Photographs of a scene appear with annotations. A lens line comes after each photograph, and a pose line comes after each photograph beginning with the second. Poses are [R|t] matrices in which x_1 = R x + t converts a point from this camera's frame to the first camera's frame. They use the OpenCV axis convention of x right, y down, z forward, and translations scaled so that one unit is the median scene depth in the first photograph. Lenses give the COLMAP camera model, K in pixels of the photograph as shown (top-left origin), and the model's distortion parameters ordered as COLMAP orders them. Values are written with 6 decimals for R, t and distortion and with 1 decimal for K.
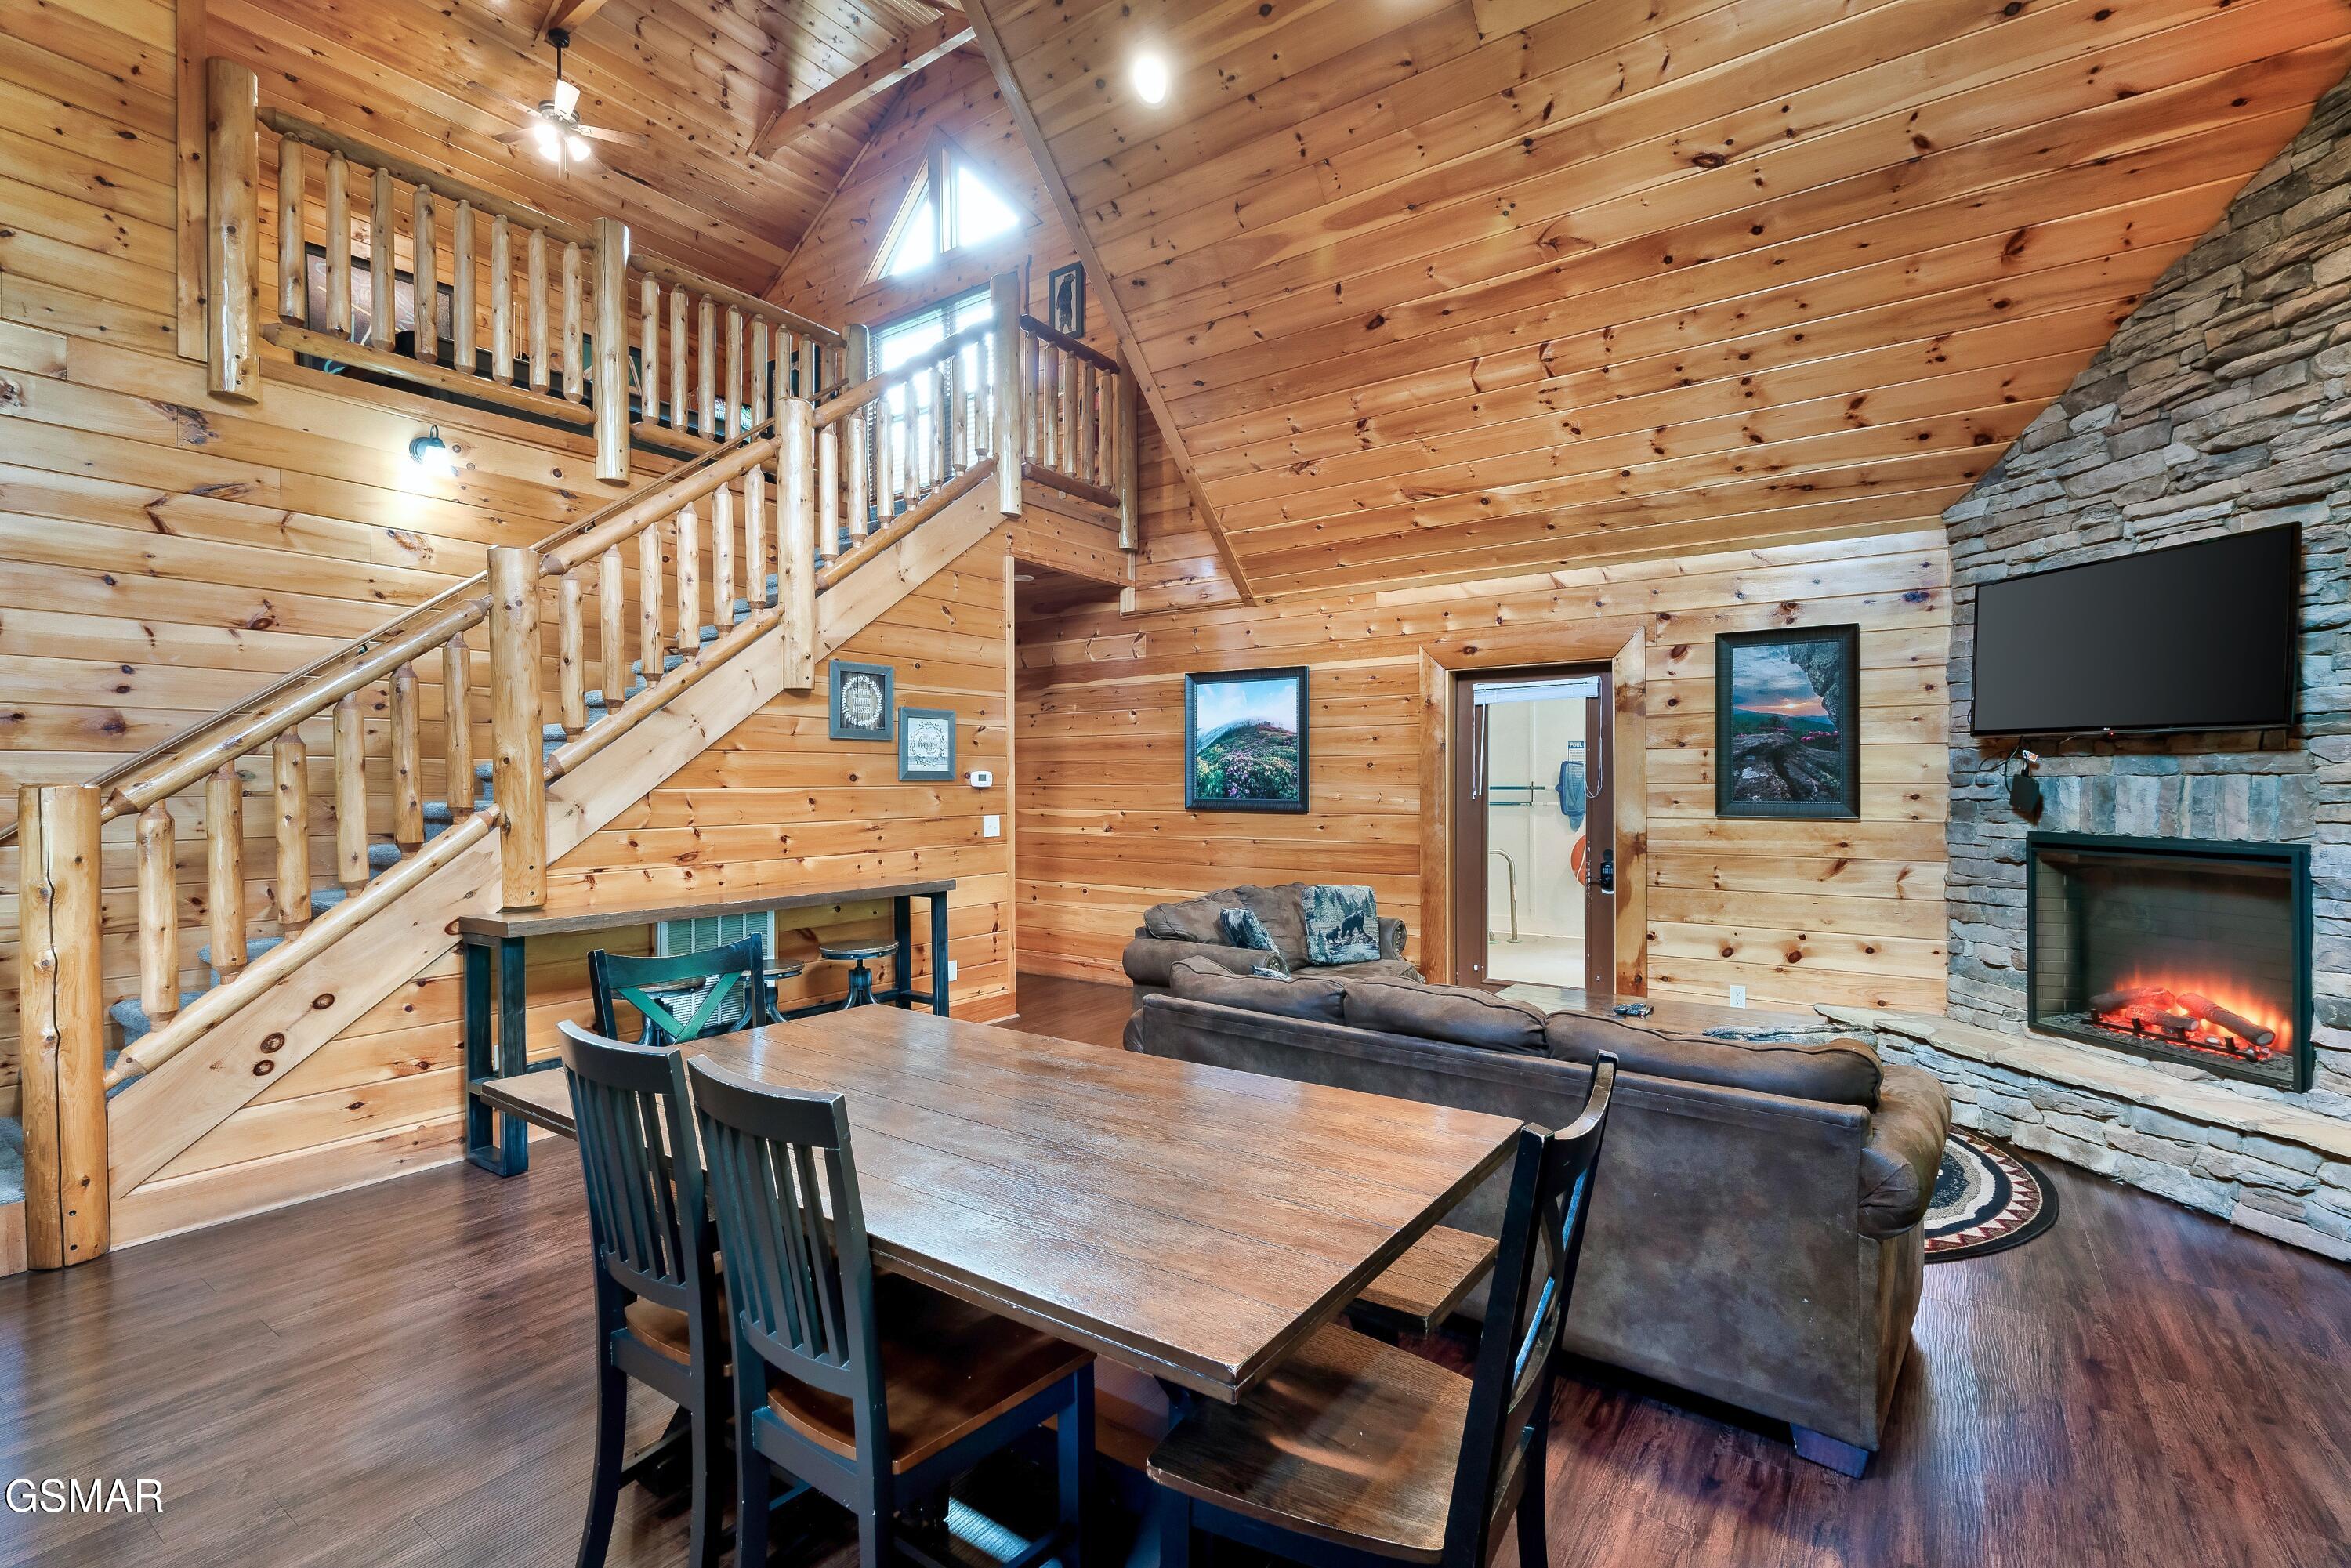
lens RADIAL K [[1068.2, 0, 1161.7], [0, 1068.2, 783.0], [0, 0, 1]] dist [-0.003828, 0.002672]
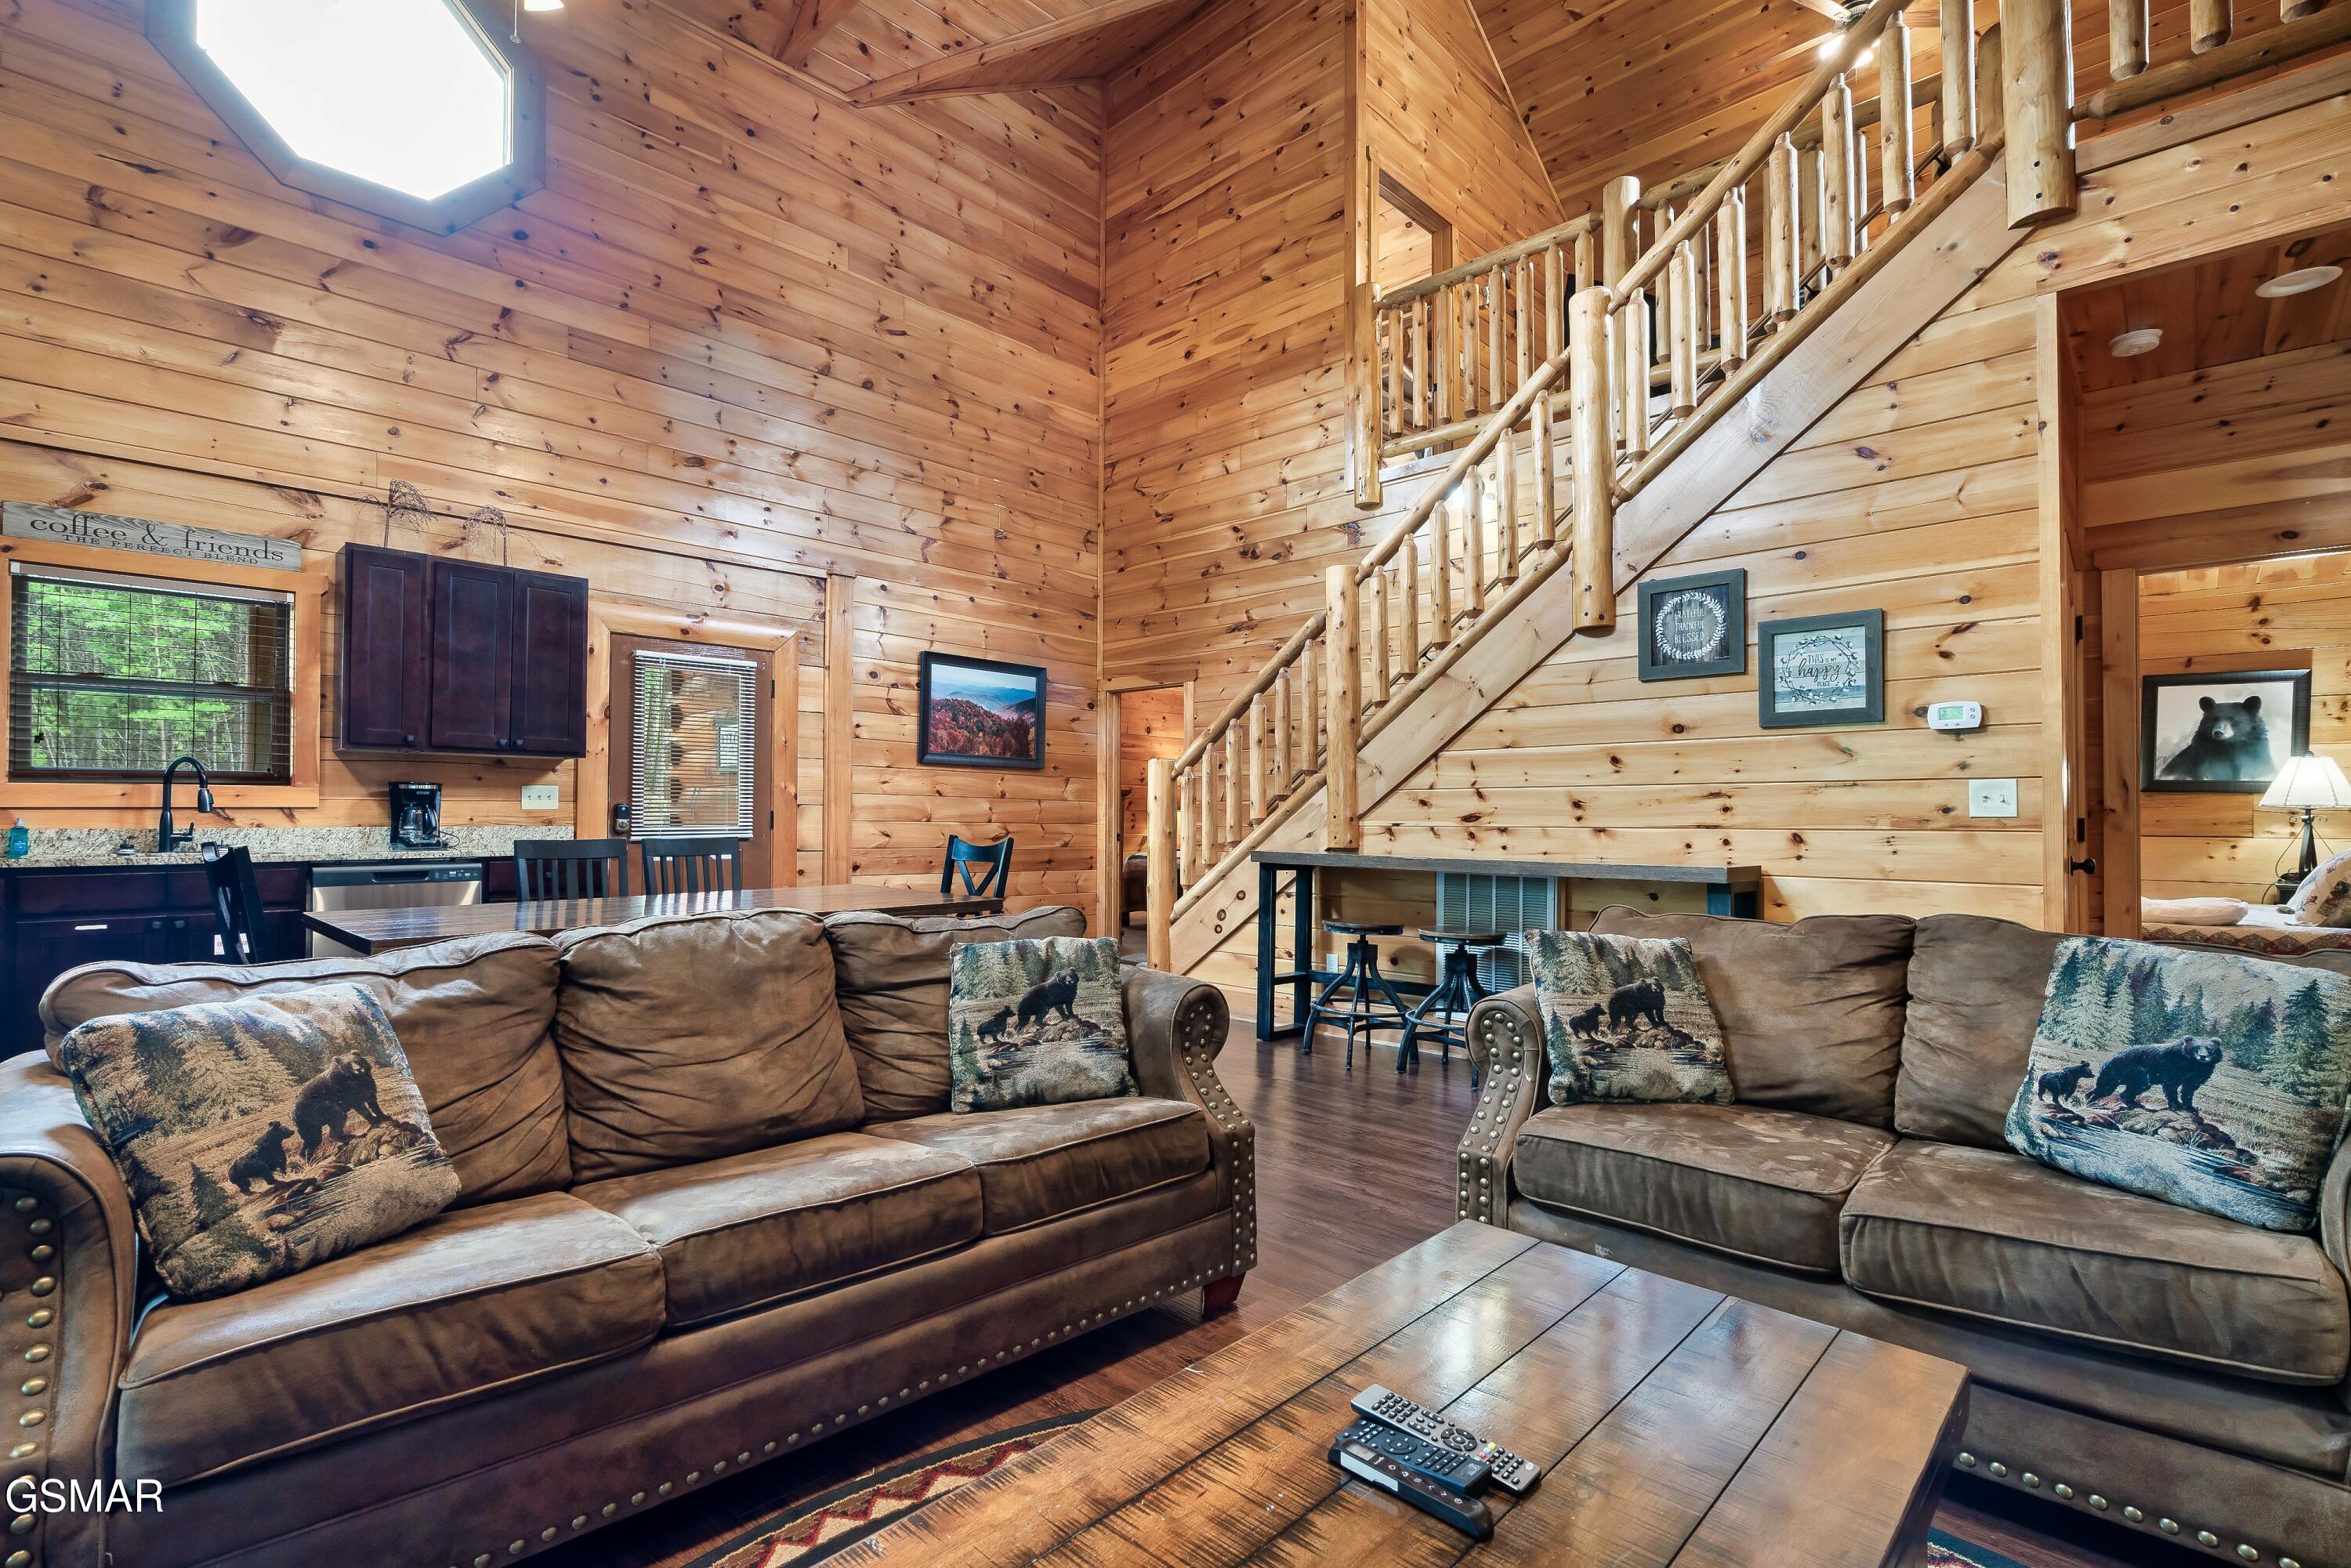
lens RADIAL K [[1068.2, 0, 1177.6], [0, 1068.2, 794.4], [0, 0, 1]] dist [-0.003828, 0.002672]
pose [[-0.144742, -0.019802, -0.989271, 0.604426], [-0.004477, 0.999803, -0.019358, 0.068495], [0.989459, 0.001627, -0.144802, 0.882368]]
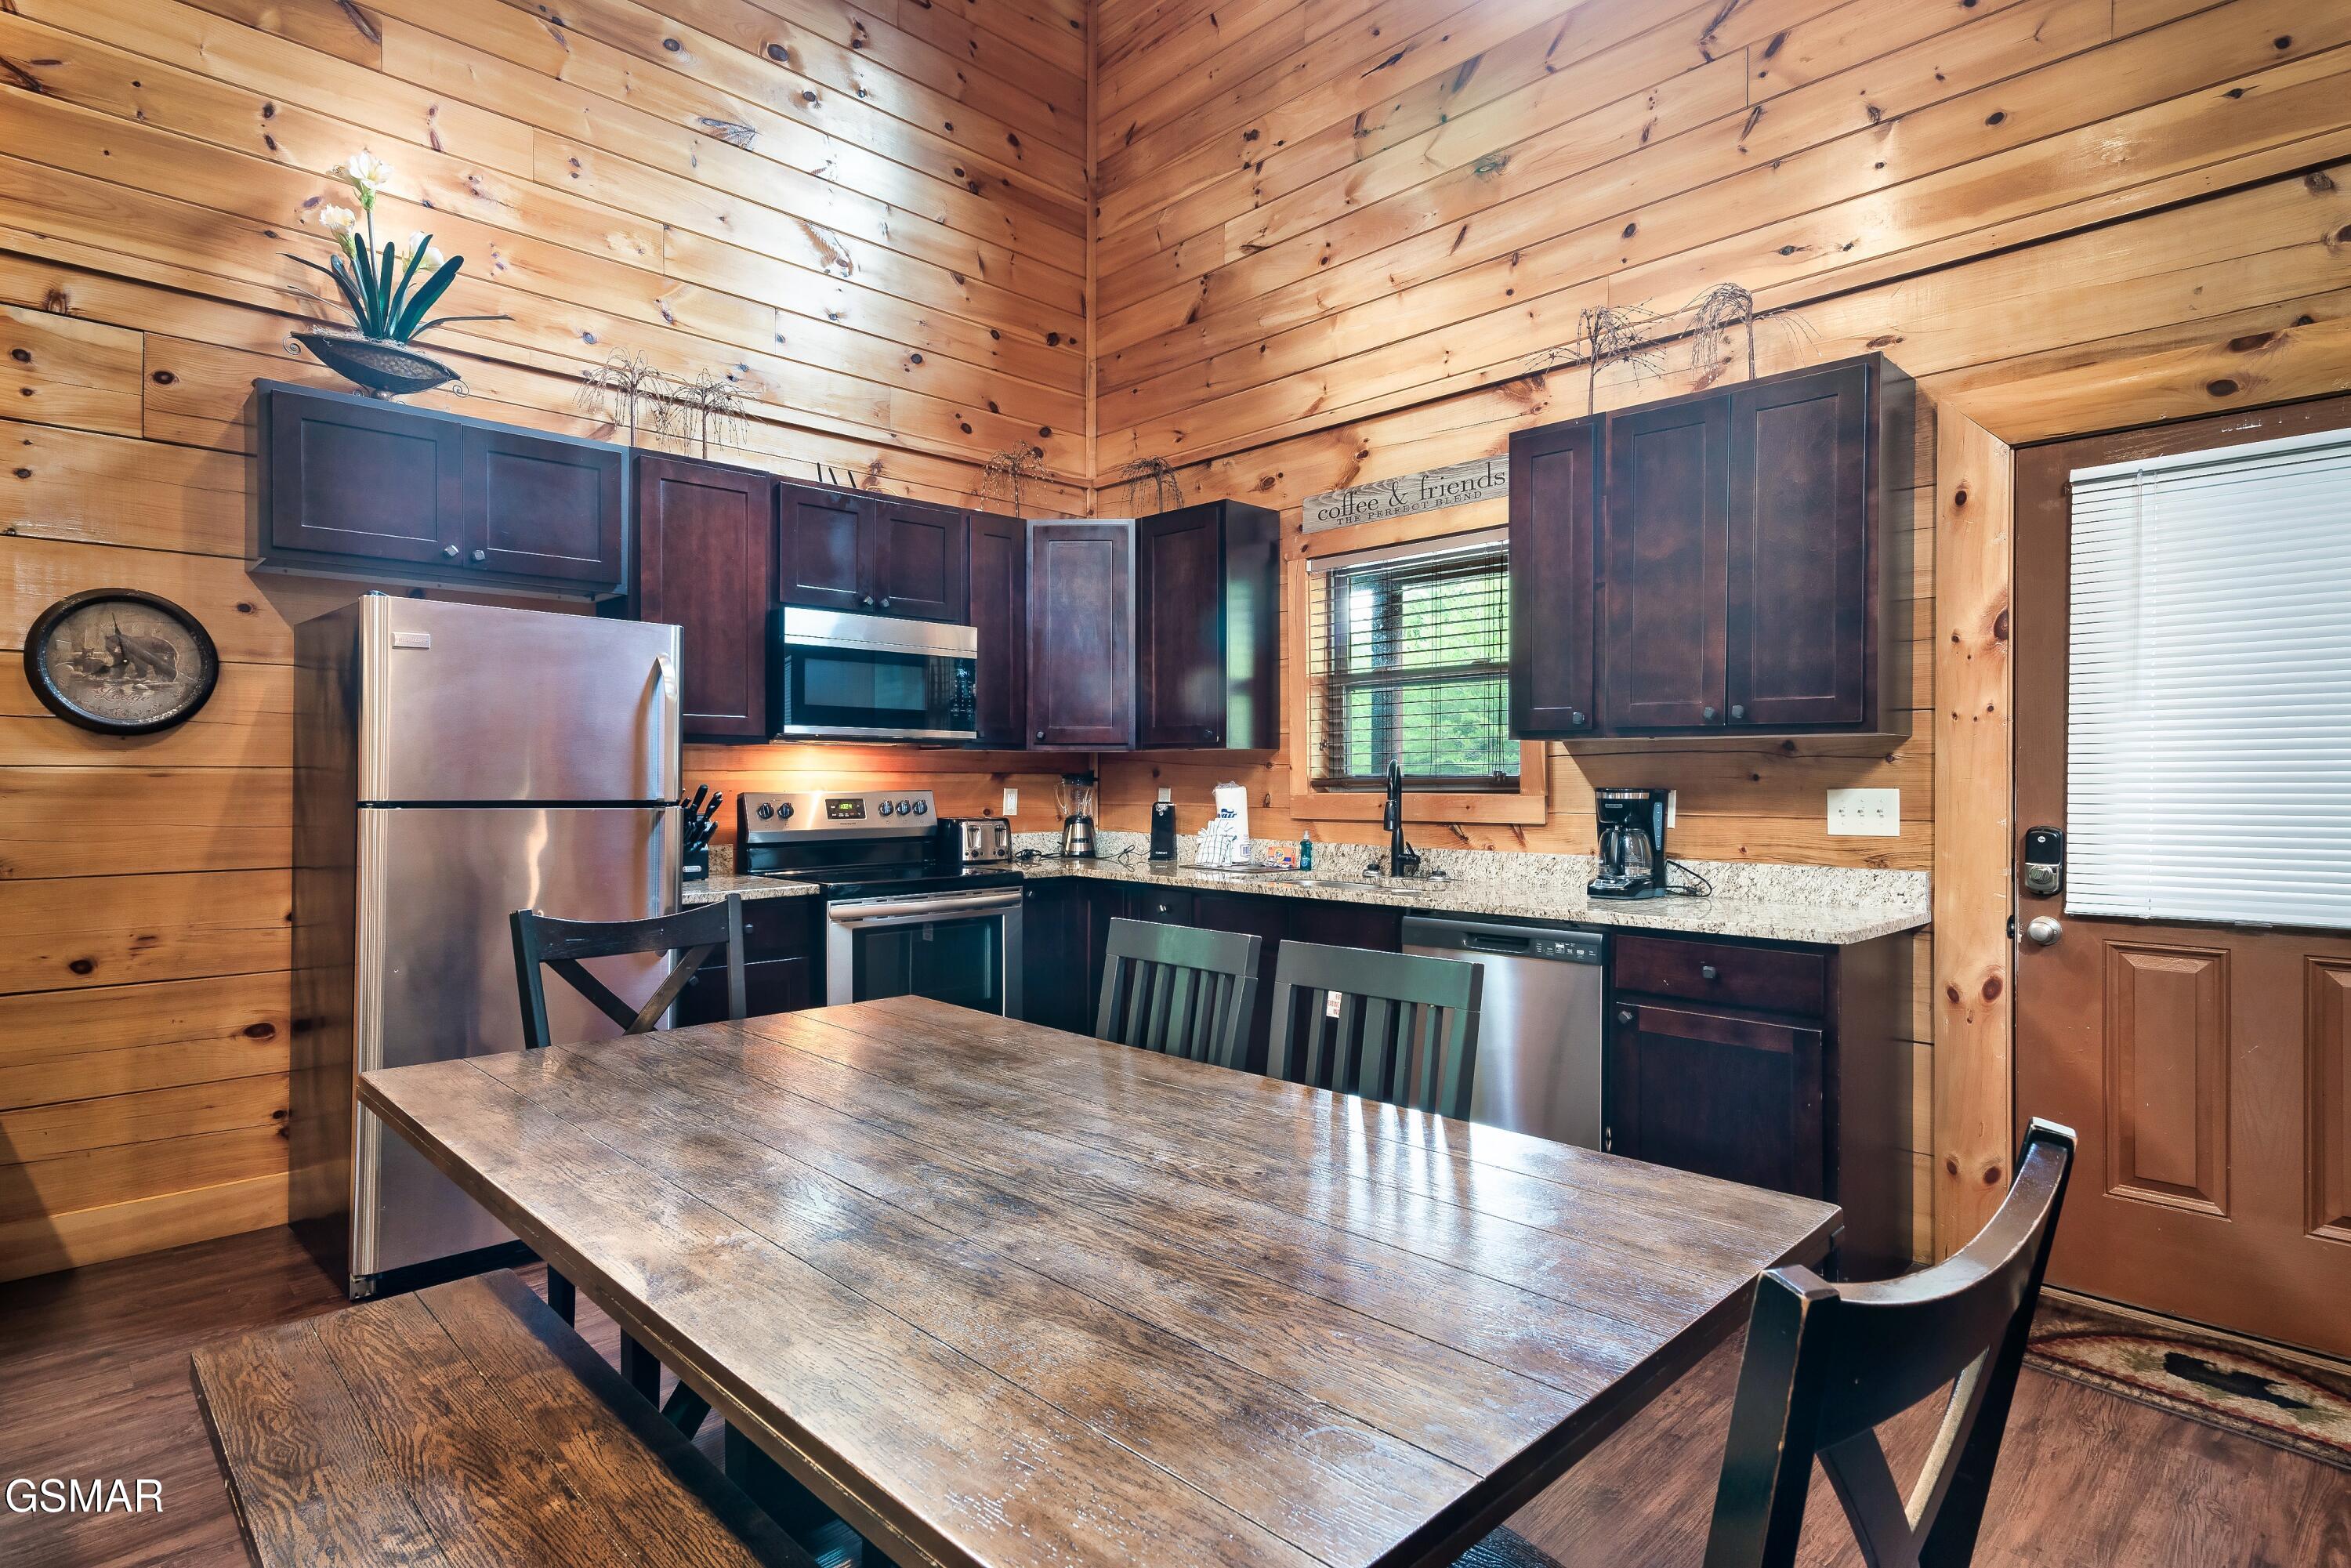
lens RADIAL K [[1218.8, 0, 1169.5], [0, 1218.8, 771.7], [0, 0, 1]] dist [0.012631, -0.002685]
pose [[-0.983997, -0.000028, 0.178185, -0.190255], [-0.000325, 0.999999, -0.001633, 0.030821], [-0.178185, -0.001665, -0.983996, 0.762337]]
